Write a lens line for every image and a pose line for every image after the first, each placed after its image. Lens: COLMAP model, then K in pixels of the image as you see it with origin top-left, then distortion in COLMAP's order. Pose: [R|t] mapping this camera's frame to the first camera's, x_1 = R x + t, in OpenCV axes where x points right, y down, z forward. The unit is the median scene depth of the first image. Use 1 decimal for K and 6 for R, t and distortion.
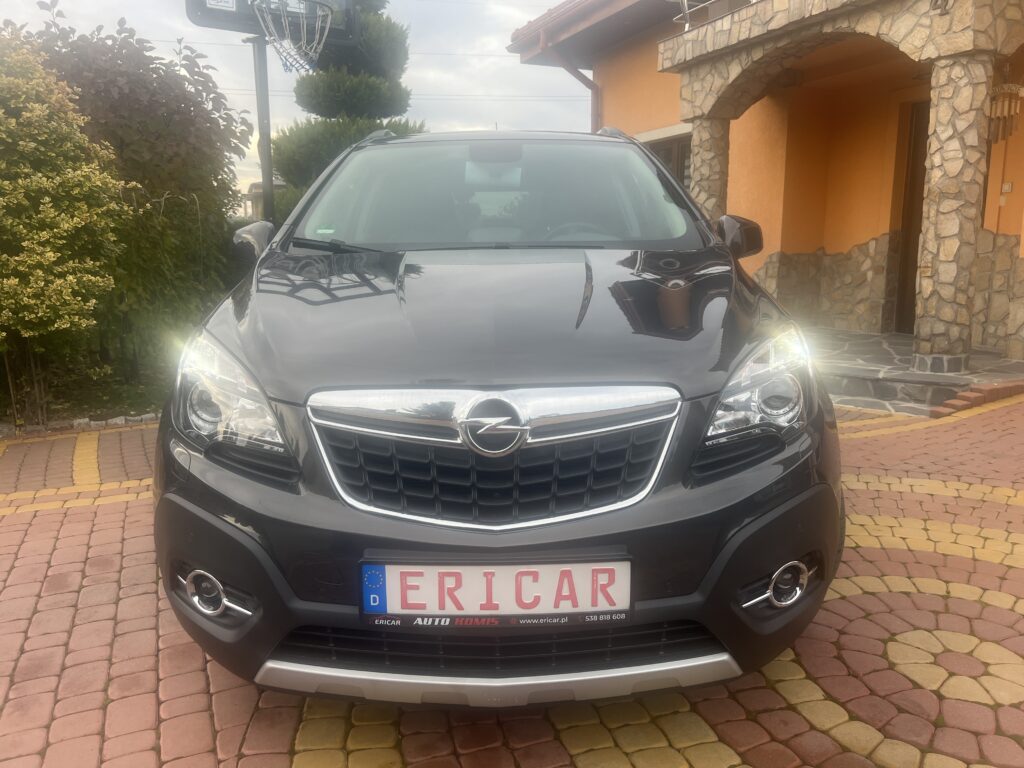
lens RADIAL K [[782.2, 0, 511.9], [0, 782.2, 380.4], [0, 0, 1]] dist [0.066476, -0.068939]
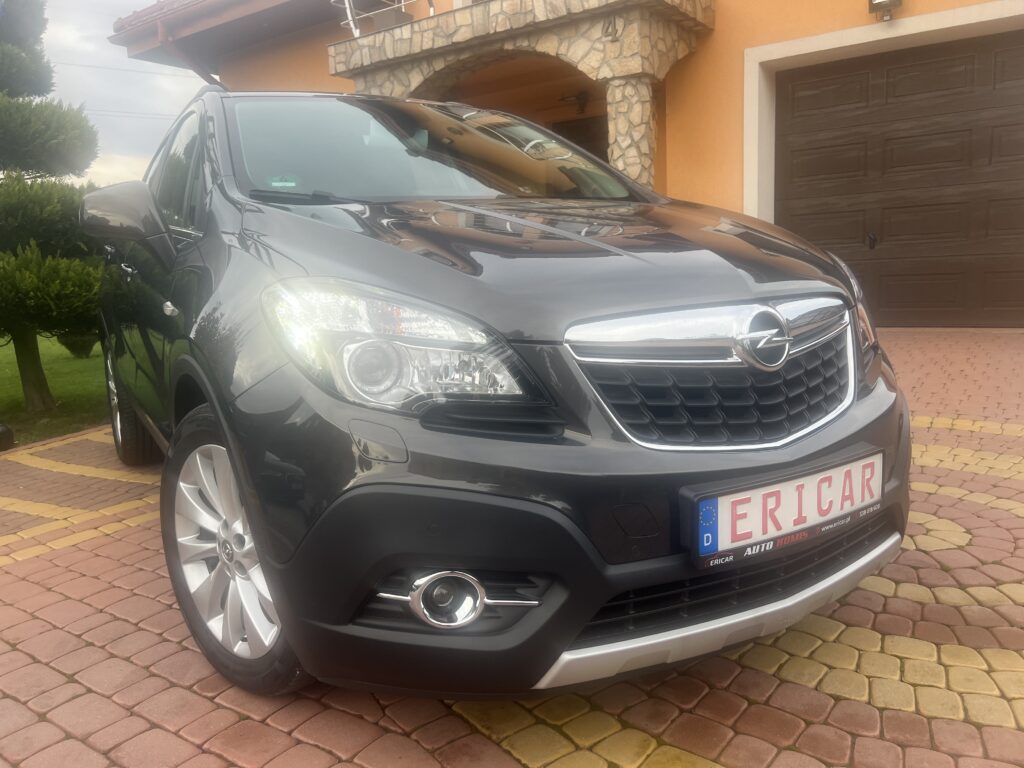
lens RADIAL K [[784.1, 0, 512.0], [0, 784.1, 384.0], [0, 0, 1]] dist [0.045147, -0.048191]
pose [[0.854683, -0.109916, 0.507381, -0.250632], [0.125329, 0.992108, 0.003807, 0.022169], [-0.503795, 0.060335, 0.861714, 0.101895]]
